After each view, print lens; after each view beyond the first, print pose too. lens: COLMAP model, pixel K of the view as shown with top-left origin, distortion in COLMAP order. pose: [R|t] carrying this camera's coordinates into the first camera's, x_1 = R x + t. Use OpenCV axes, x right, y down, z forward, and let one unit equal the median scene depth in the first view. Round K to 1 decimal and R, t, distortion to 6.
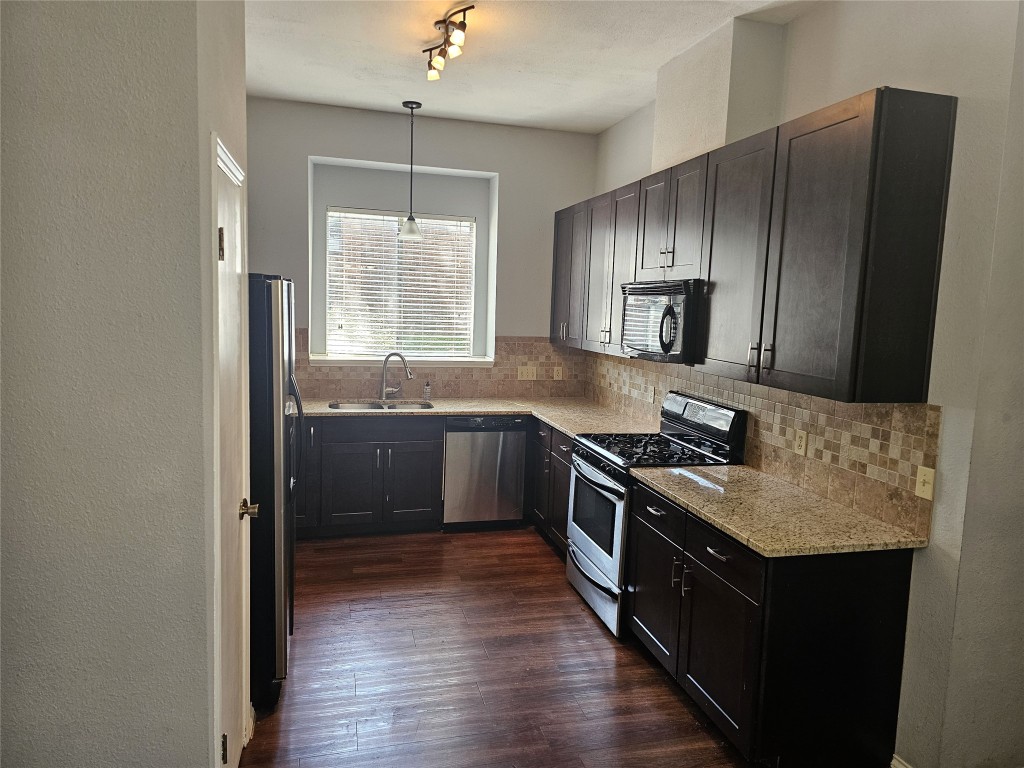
lens RADIAL K [[686.8, 0, 502.8], [0, 686.8, 379.7], [0, 0, 1]] dist [0.072922, -0.077803]
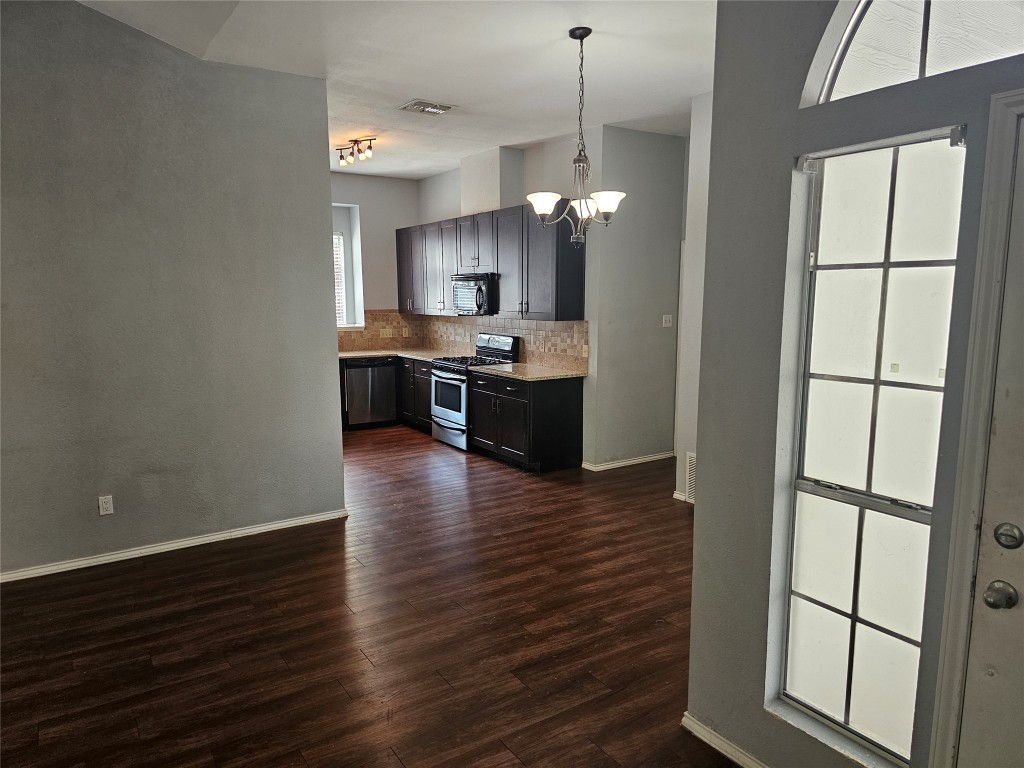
lens RADIAL K [[686.8, 0, 502.8], [0, 686.8, 379.7], [0, 0, 1]] dist [0.072922, -0.077803]
pose [[0.948061, -0.075004, 0.309119, -0.335515], [0.069028, 0.997156, 0.030240, 0.109326], [-0.310508, -0.007331, 0.950542, -0.931198]]
